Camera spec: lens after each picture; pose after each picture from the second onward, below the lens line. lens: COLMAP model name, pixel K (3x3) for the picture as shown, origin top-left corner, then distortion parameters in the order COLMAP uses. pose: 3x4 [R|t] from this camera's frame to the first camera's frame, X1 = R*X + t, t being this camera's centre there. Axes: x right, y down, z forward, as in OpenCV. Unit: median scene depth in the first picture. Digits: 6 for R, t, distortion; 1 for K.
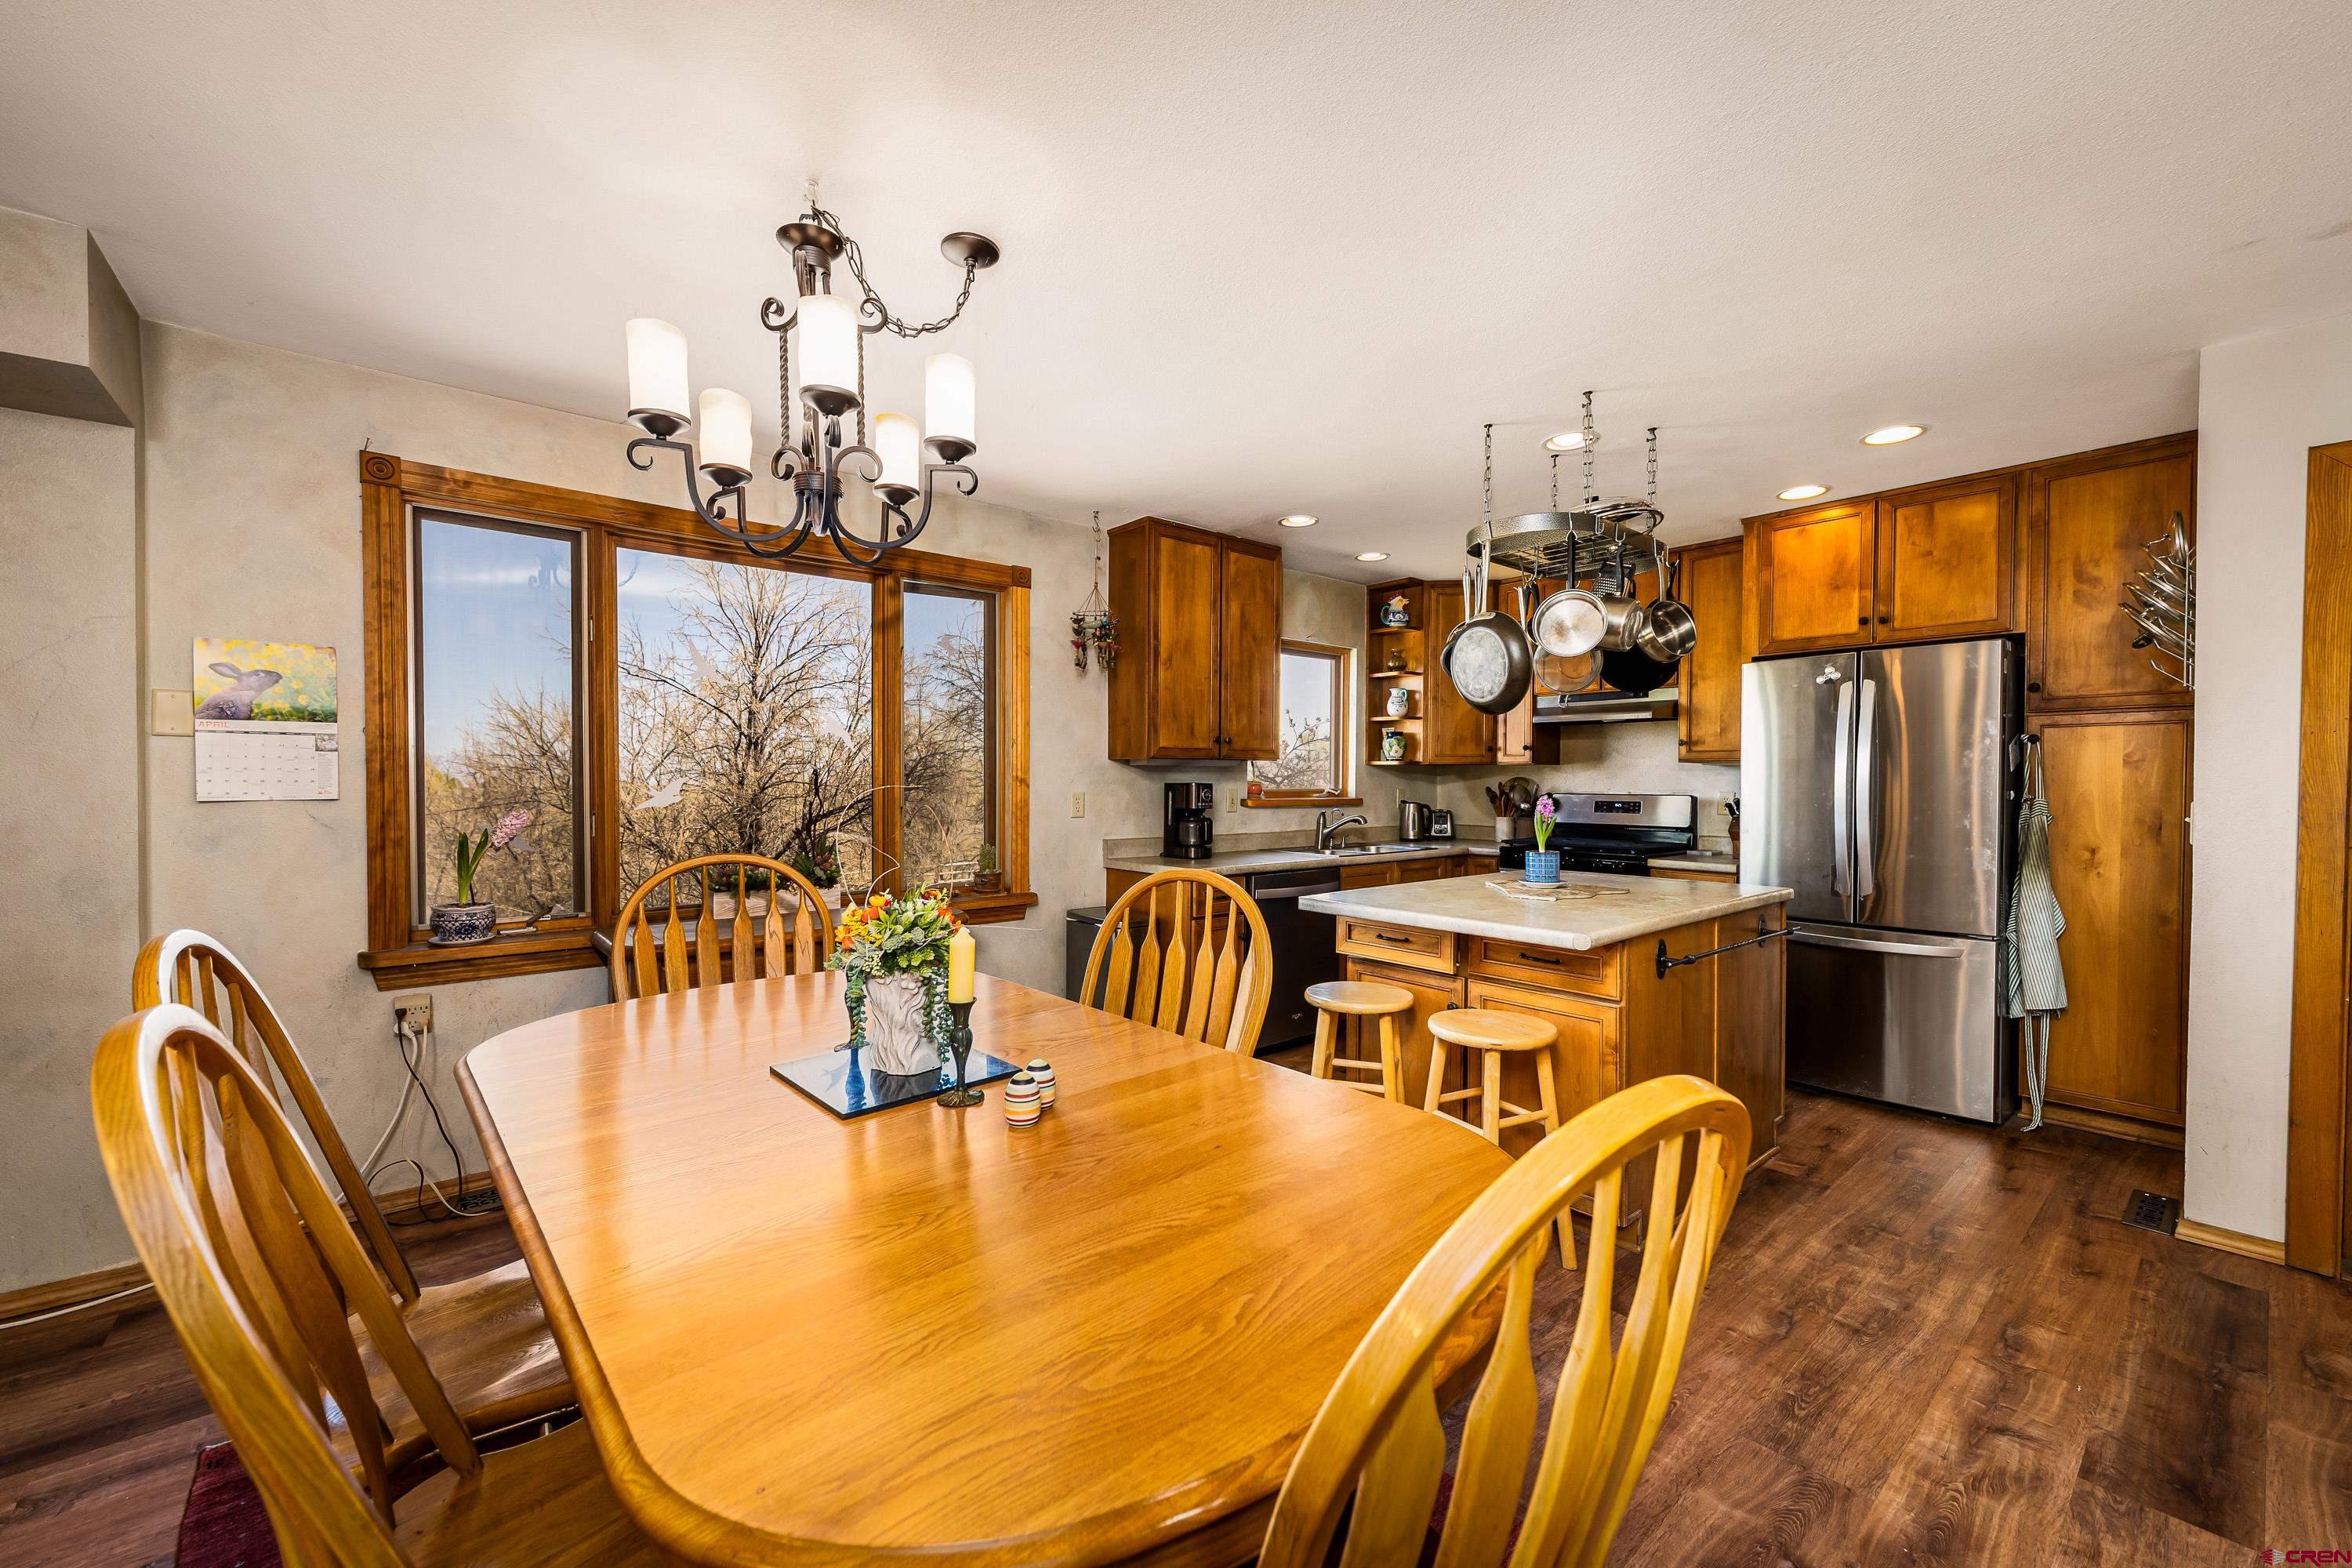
lens RADIAL K [[925.4, 0, 1178.9], [0, 925.4, 793.2], [0, 0, 1]] dist [0.014781, 0.000007]
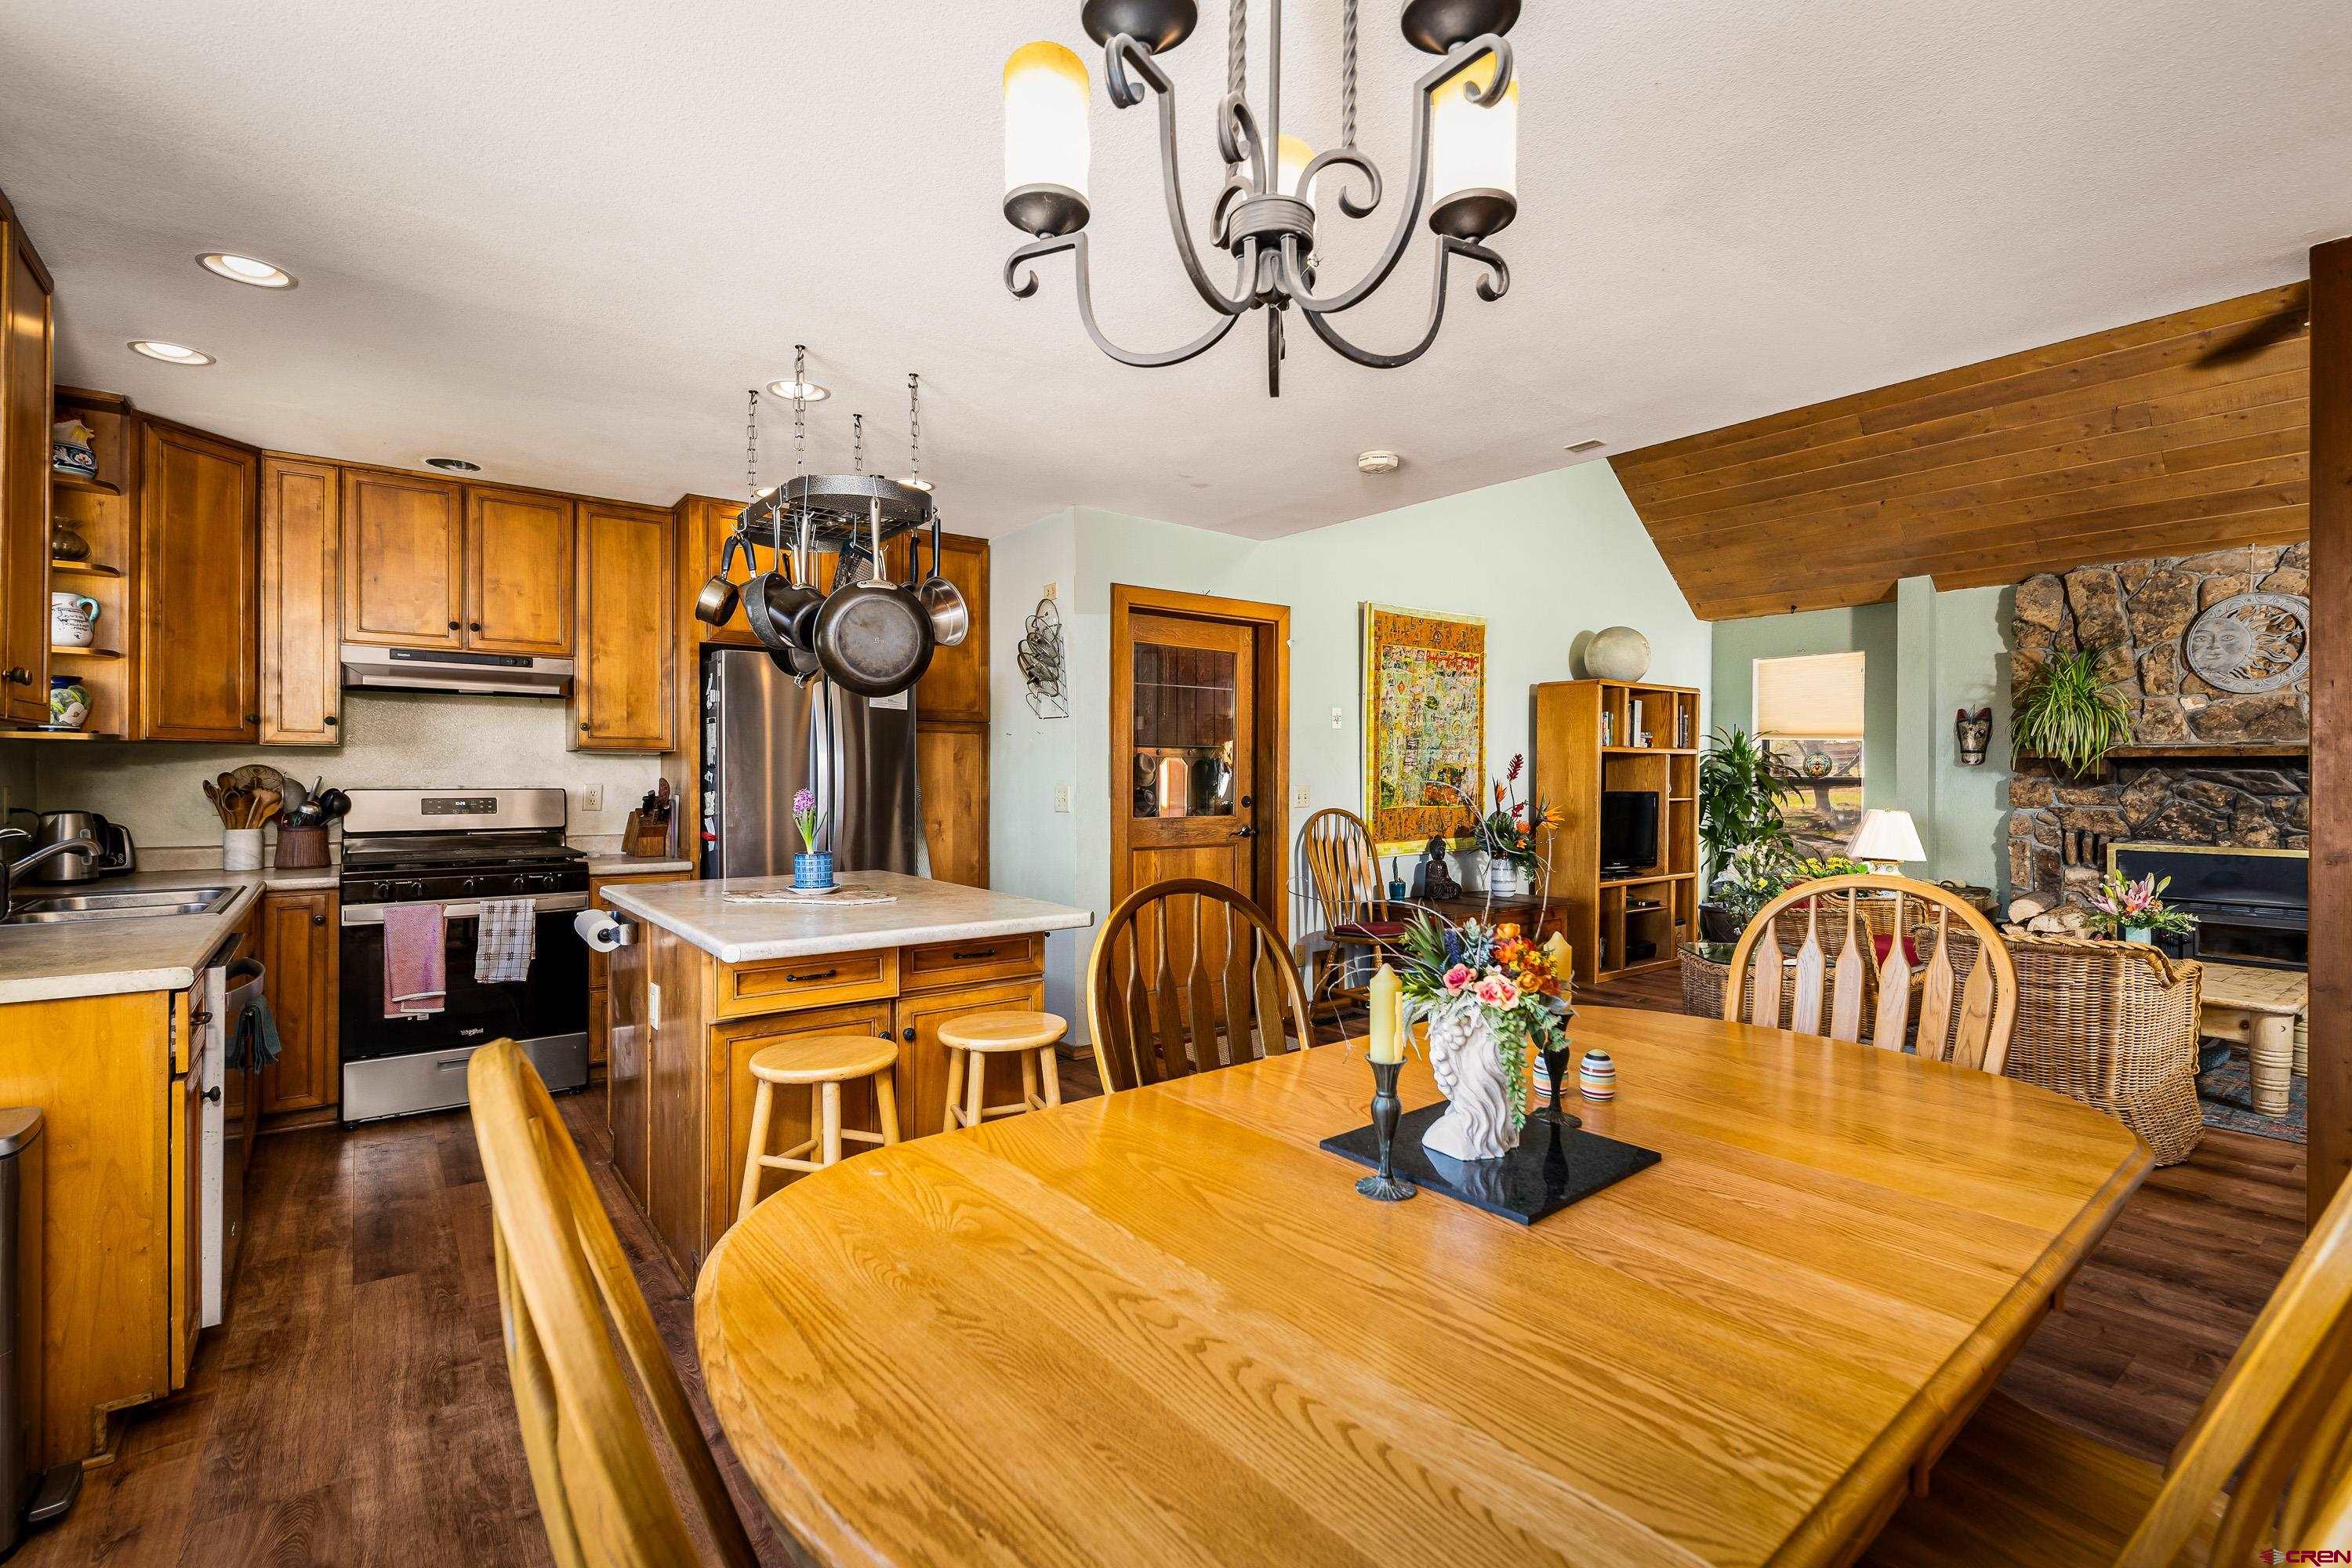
lens RADIAL K [[1061.5, 0, 1179.2], [0, 1061.5, 778.8], [0, 0, 1]] dist [0.014134, -0.000620]
pose [[0.036407, -0.005327, 0.999323, -0.502241], [0.011607, 0.999921, 0.004907, -0.005996], [-0.999270, 0.011420, 0.036466, 0.514998]]
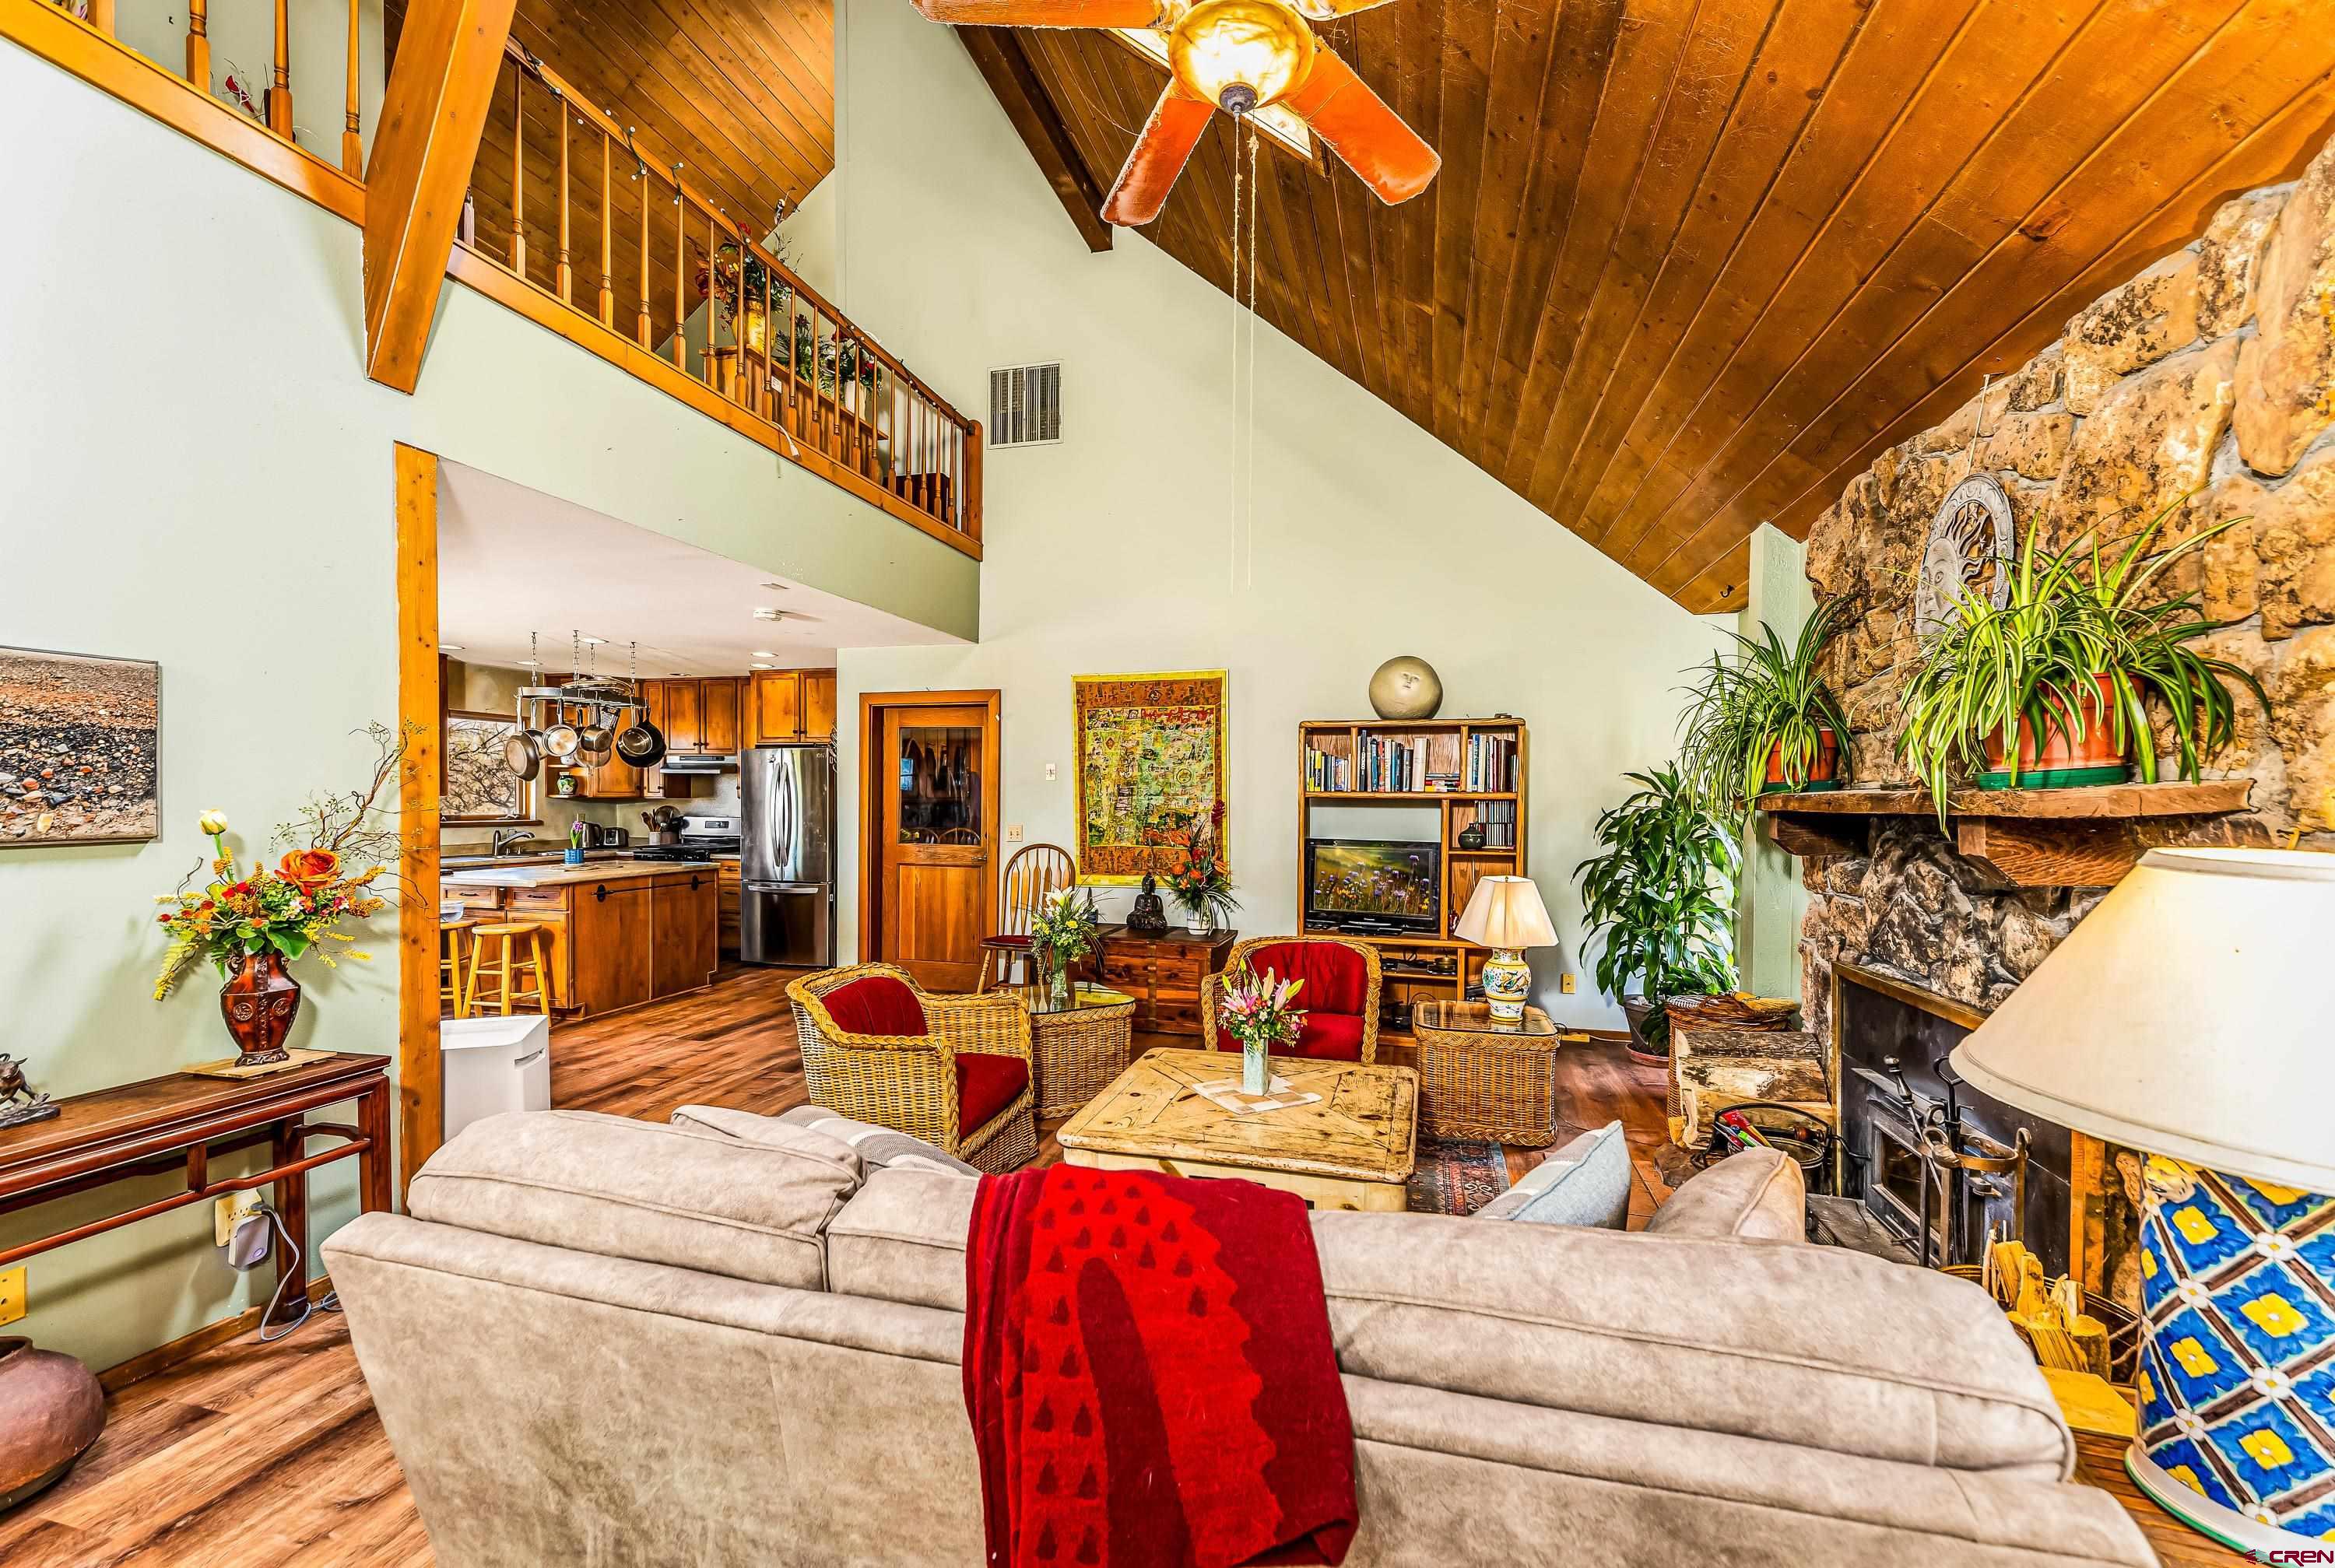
lens RADIAL K [[921.7, 0, 1180.5], [0, 921.7, 818.8], [0, 0, 1]] dist [0.002558, 0.000126]
pose [[0.813018, -0.006861, 0.582199, 0.248057], [0.001101, 0.999947, 0.010247, -0.015321], [-0.582238, -0.007690, 0.812982, -1.124006]]
